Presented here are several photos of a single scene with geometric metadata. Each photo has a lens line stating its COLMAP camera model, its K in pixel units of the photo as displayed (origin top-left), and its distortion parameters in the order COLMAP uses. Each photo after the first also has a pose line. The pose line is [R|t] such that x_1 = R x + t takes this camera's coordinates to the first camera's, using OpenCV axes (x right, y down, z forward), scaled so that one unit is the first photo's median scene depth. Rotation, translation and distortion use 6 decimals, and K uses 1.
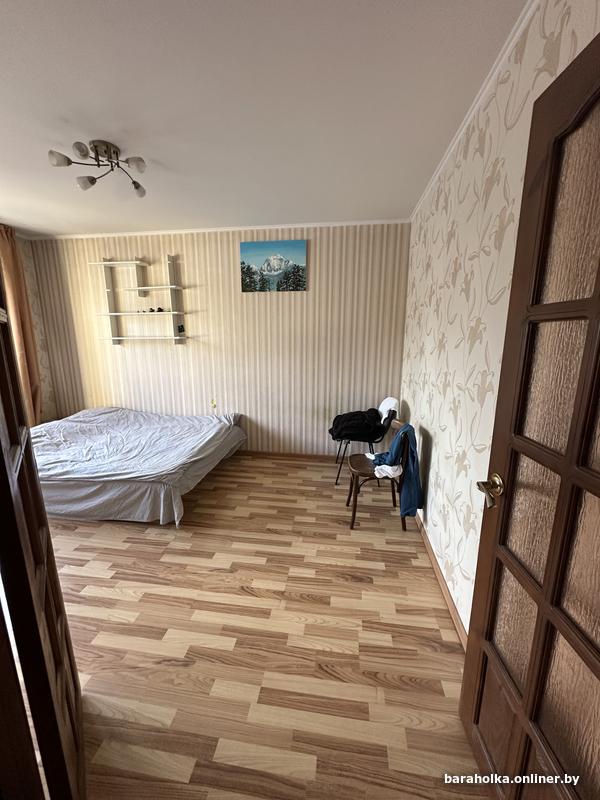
lens RADIAL K [[319.0, 0, 300.2], [0, 319.0, 398.4], [0, 0, 1]] dist [-0.003696, 0.000537]
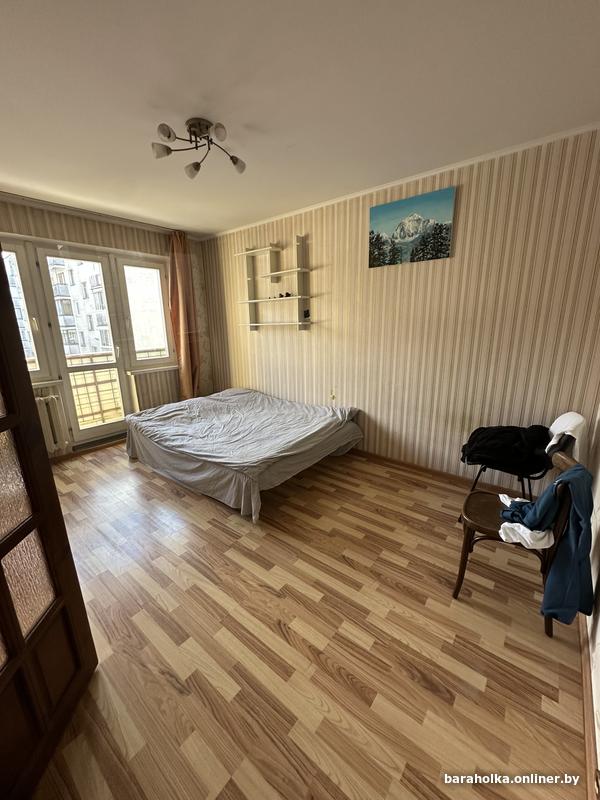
lens RADIAL K [[319.0, 0, 300.3], [0, 319.0, 399.0], [0, 0, 1]] dist [-0.003696, 0.000537]
pose [[0.861578, 0.102375, -0.497194, 0.166081], [-0.078516, 0.994541, 0.068724, -0.040810], [0.501516, -0.020174, 0.864913, 0.231240]]
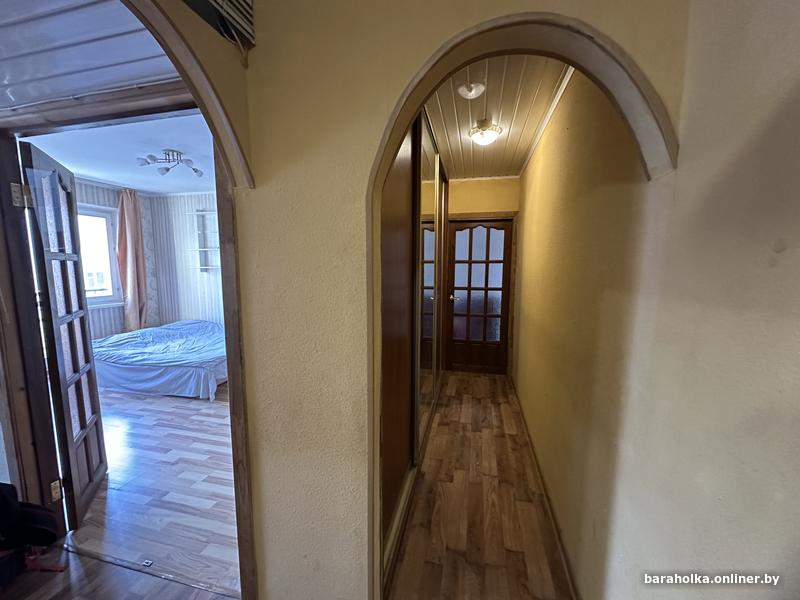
lens RADIAL K [[319.0, 0, 400.4], [0, 319.0, 299.0], [0, 0, 1]] dist [-0.003696, 0.000537]
pose [[0.995591, 0.010855, -0.093176, 0.542417], [-0.018818, 0.996202, -0.085013, 0.058410], [0.091899, 0.086391, 0.992014, -0.338550]]
